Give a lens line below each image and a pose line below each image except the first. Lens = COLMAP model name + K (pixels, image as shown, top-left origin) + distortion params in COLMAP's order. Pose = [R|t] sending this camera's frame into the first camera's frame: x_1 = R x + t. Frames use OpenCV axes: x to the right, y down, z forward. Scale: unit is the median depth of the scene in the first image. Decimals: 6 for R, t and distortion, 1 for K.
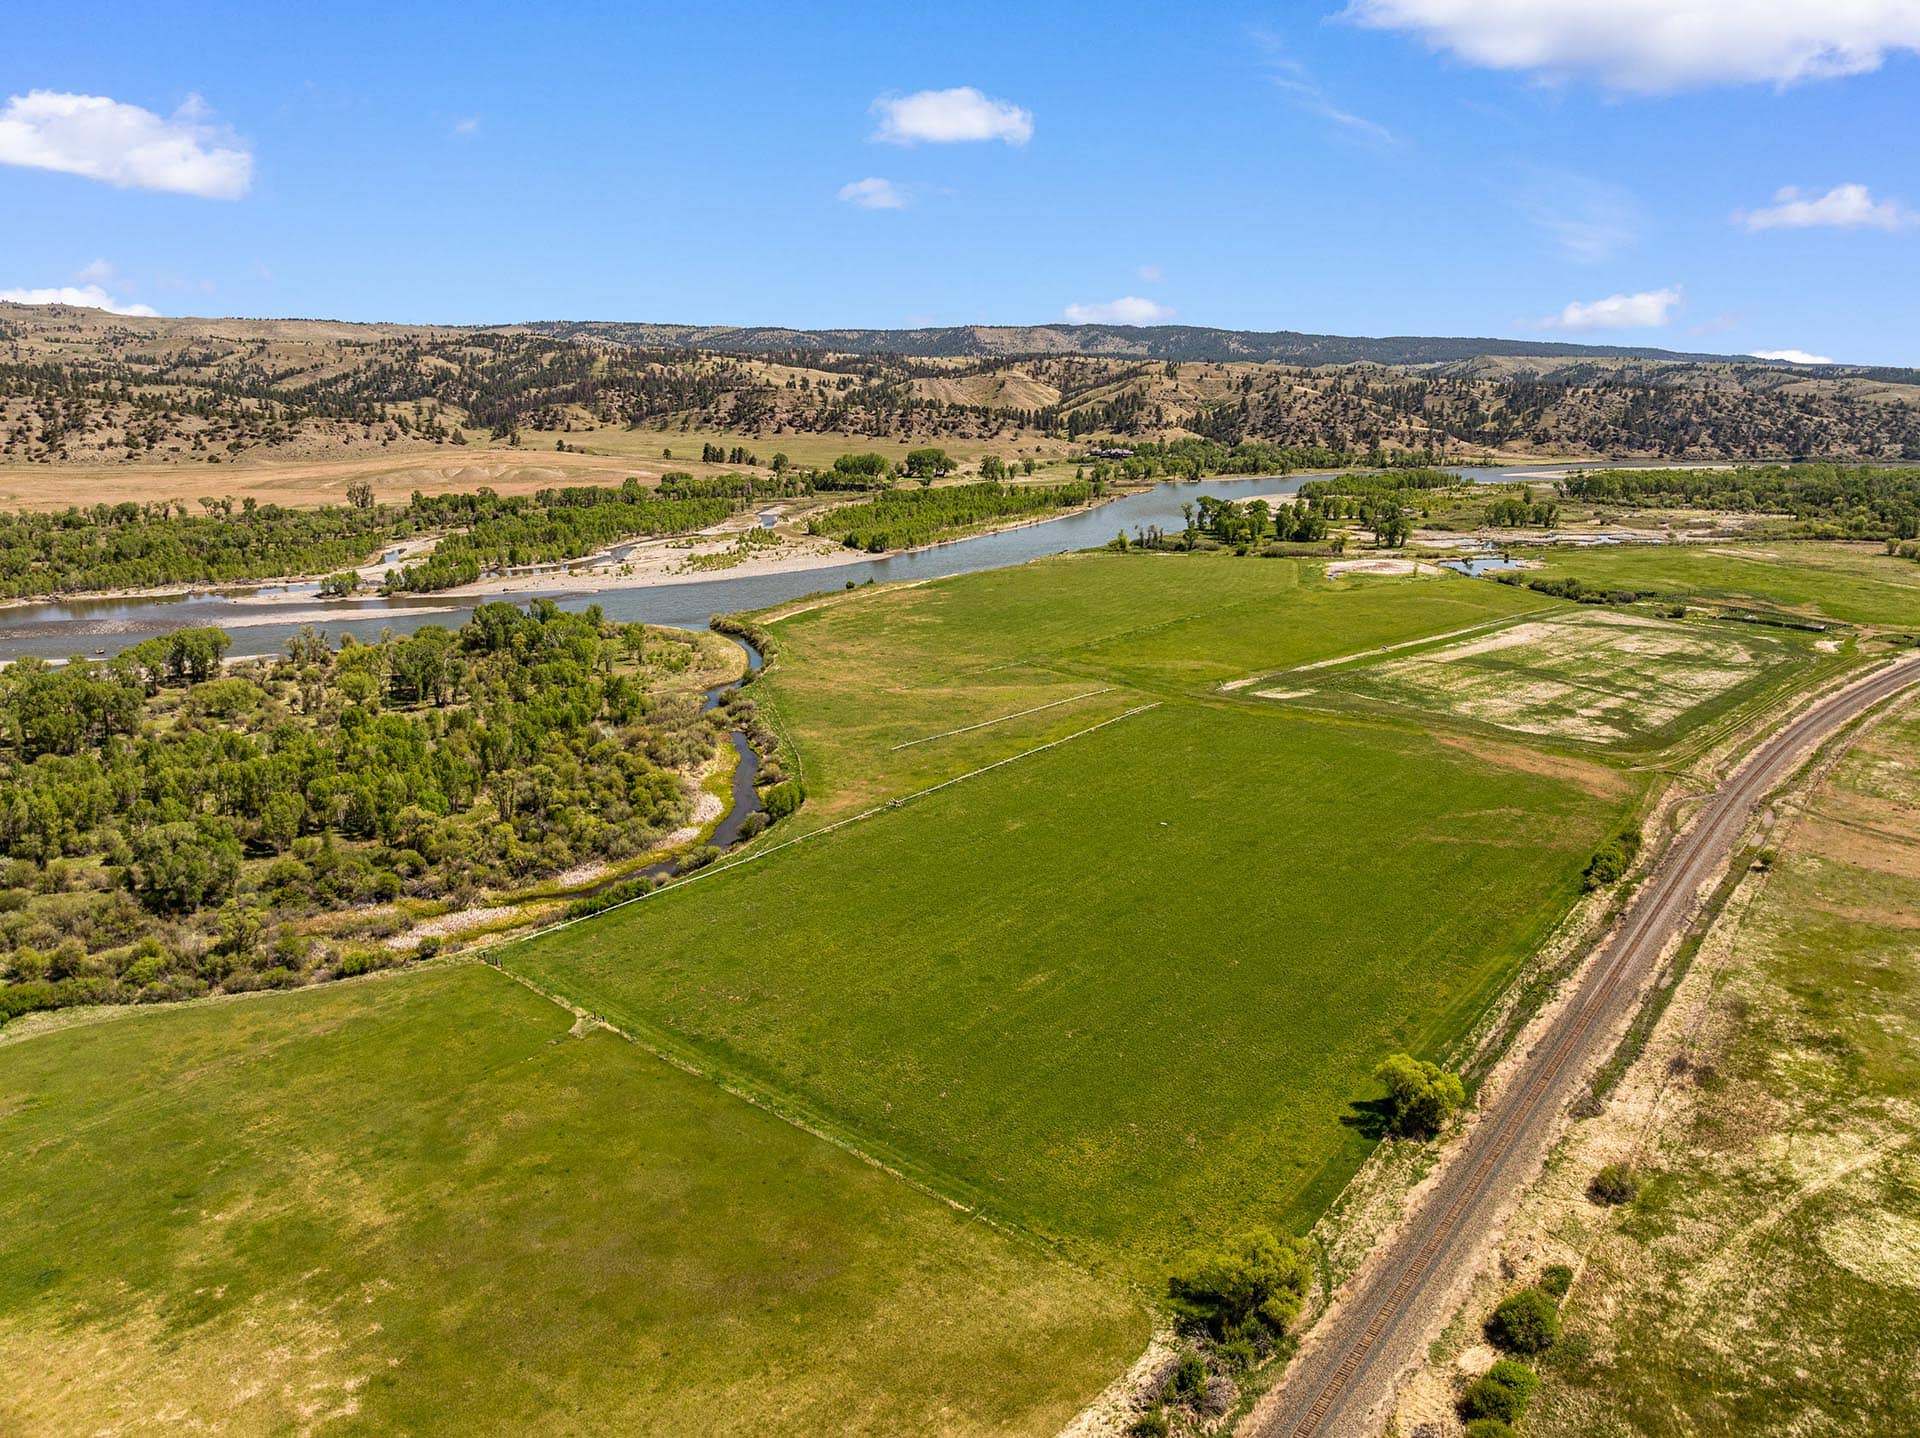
lens RADIAL K [[1361.3, 0, 958.4], [0, 1361.3, 705.6], [0, 0, 1]] dist [-0.033184, -0.001598]
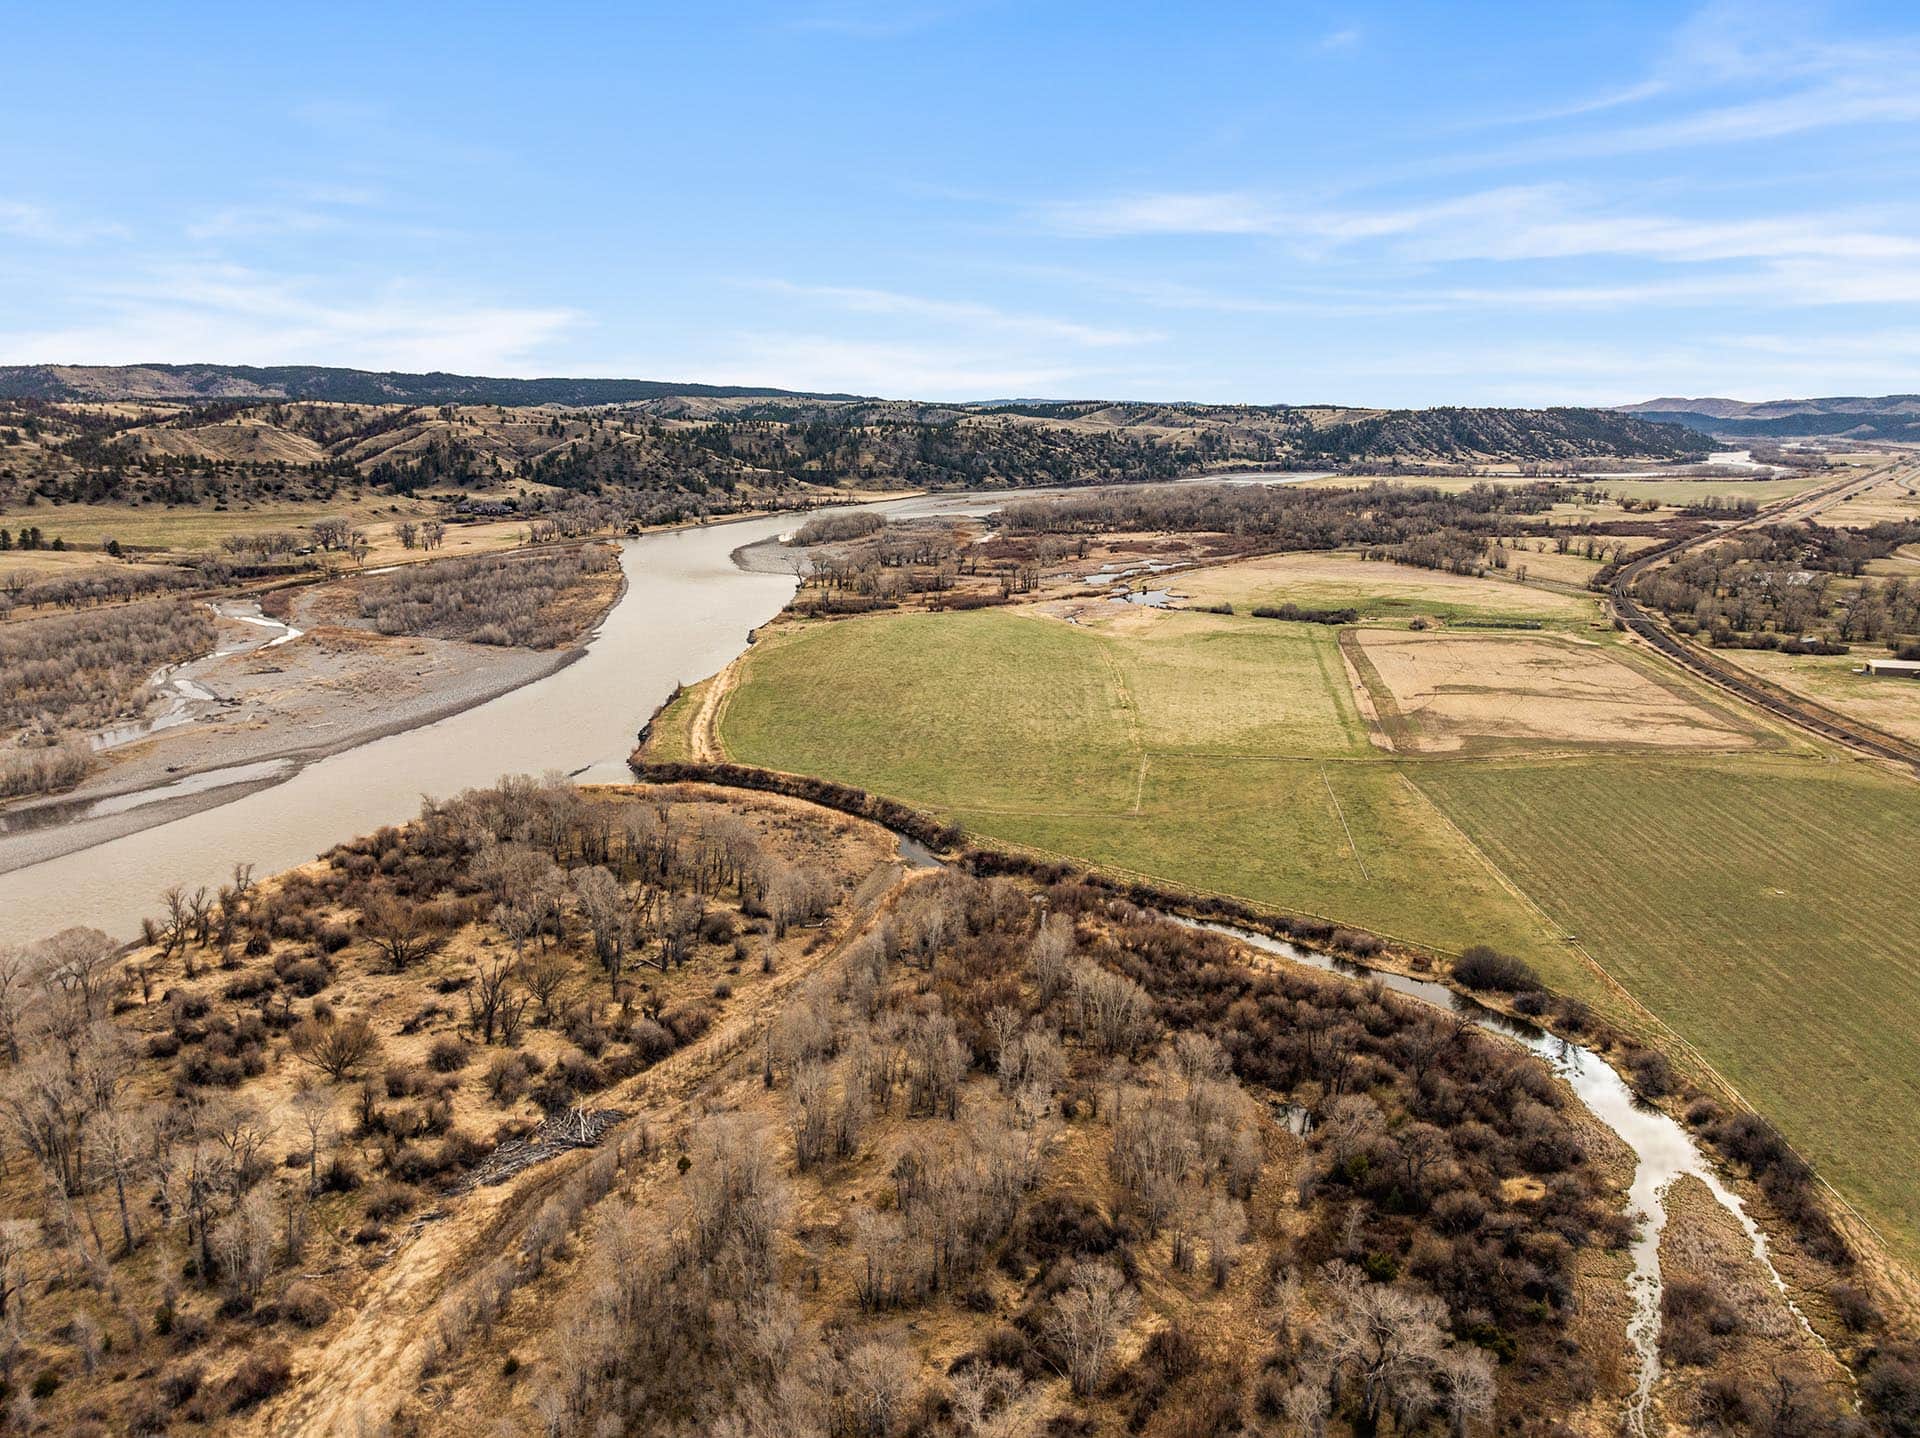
lens RADIAL K [[1361.3, 0, 962.7], [0, 1361.3, 718.1], [0, 0, 1]] dist [-0.033184, -0.001598]
pose [[0.797898, -0.136137, 0.587218, -0.157423], [0.148110, 0.988576, 0.027936, -0.027728], [-0.584313, 0.064683, 0.808946, 0.105925]]
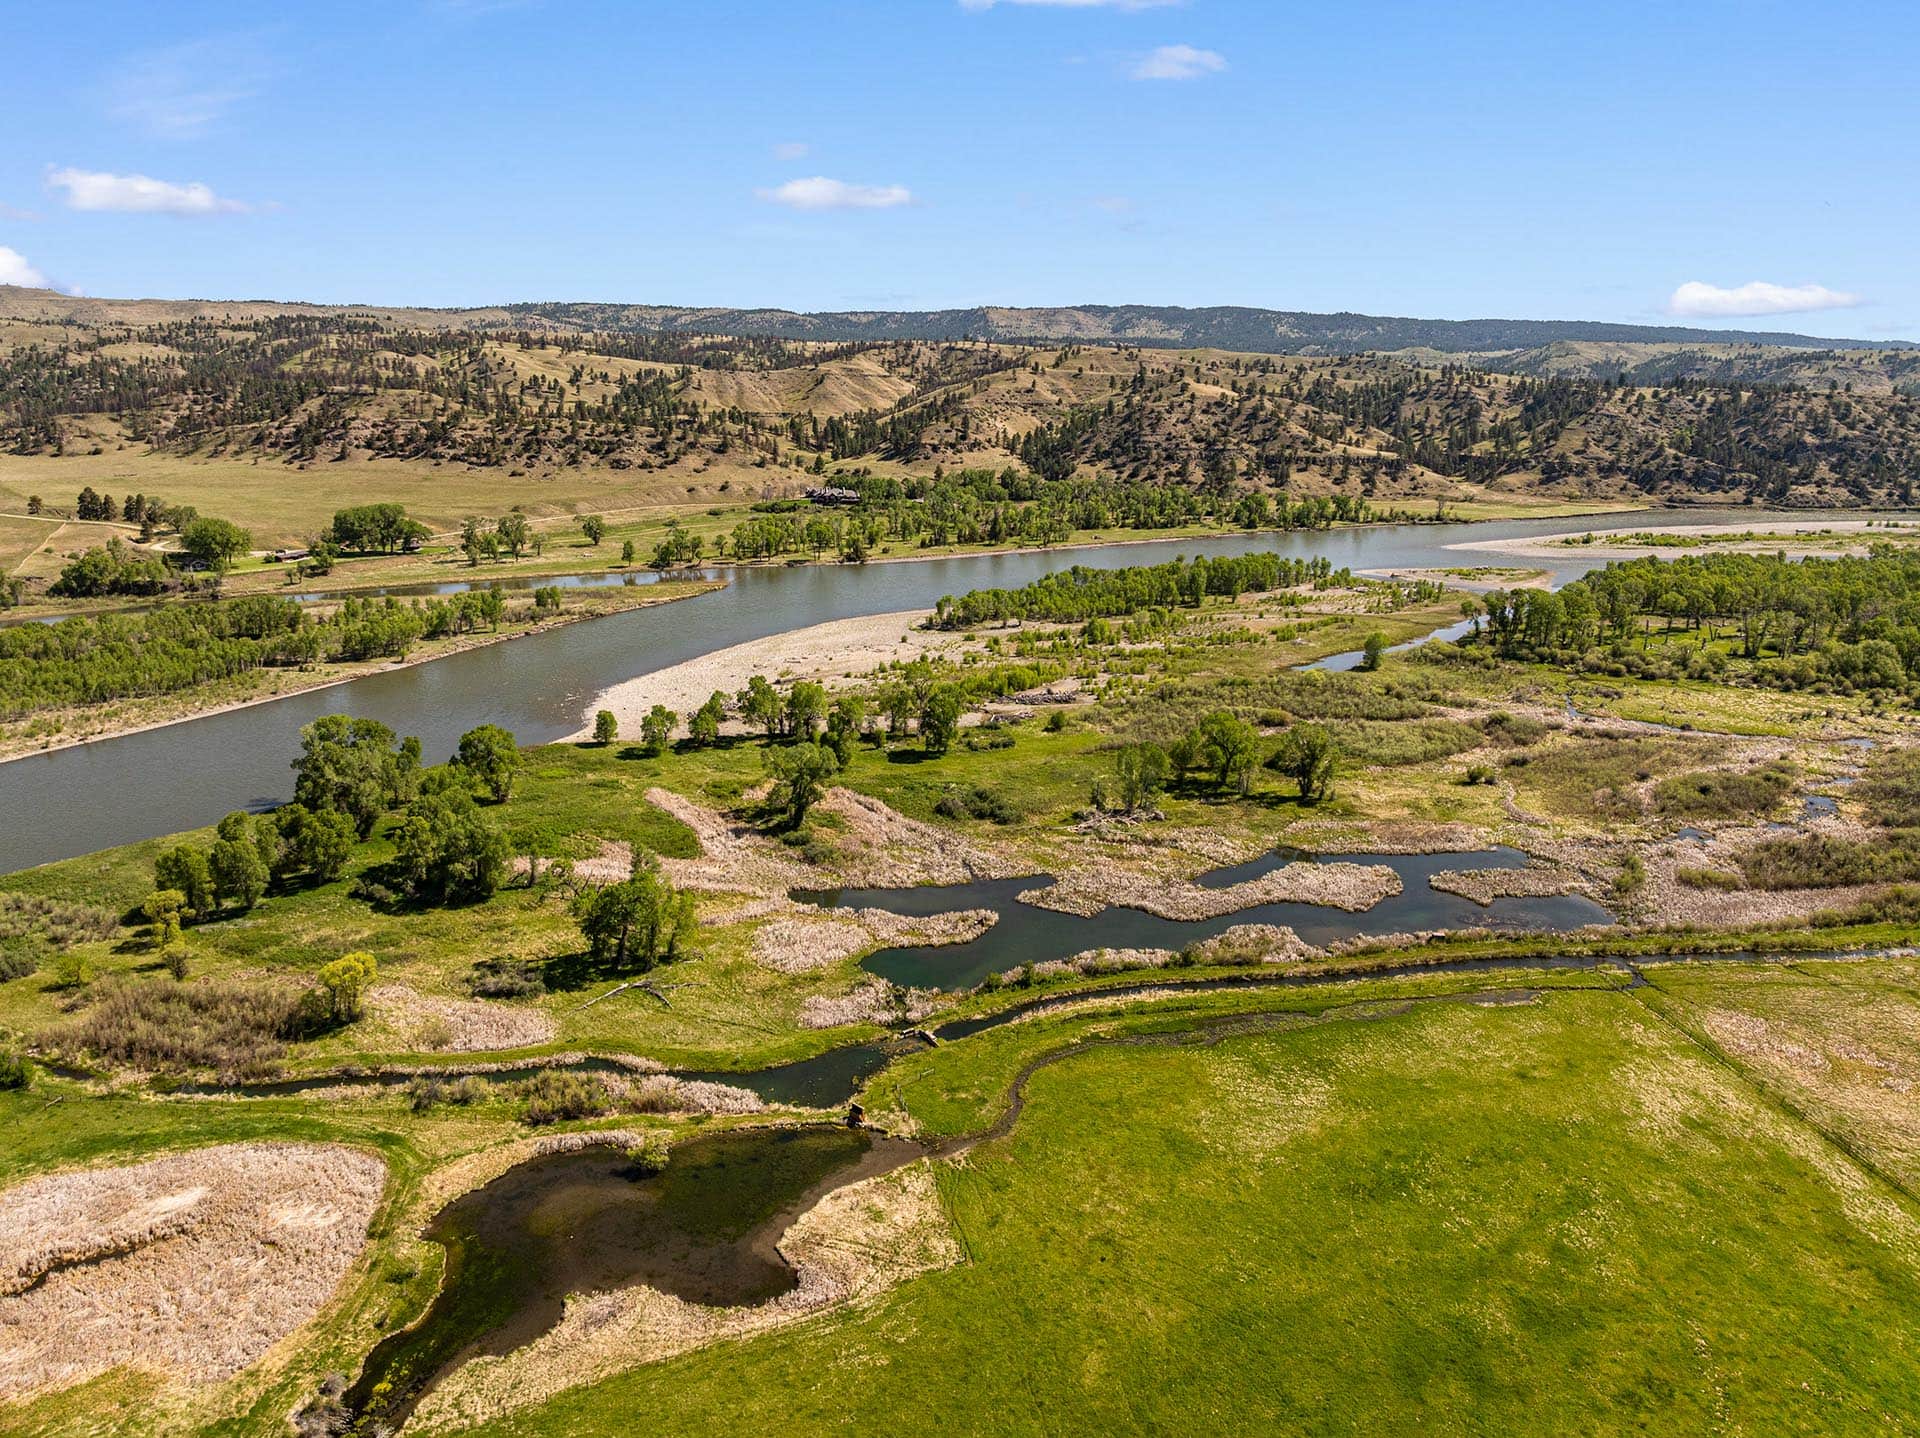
lens RADIAL K [[1361.3, 0, 963.5], [0, 1361.3, 709.3], [0, 0, 1]] dist [-0.033184, -0.001598]
pose [[0.996857, 0.021061, -0.076372, 0.202212], [-0.020100, 0.999709, 0.013335, -0.087081], [0.076631, -0.011758, 0.996990, 0.340413]]
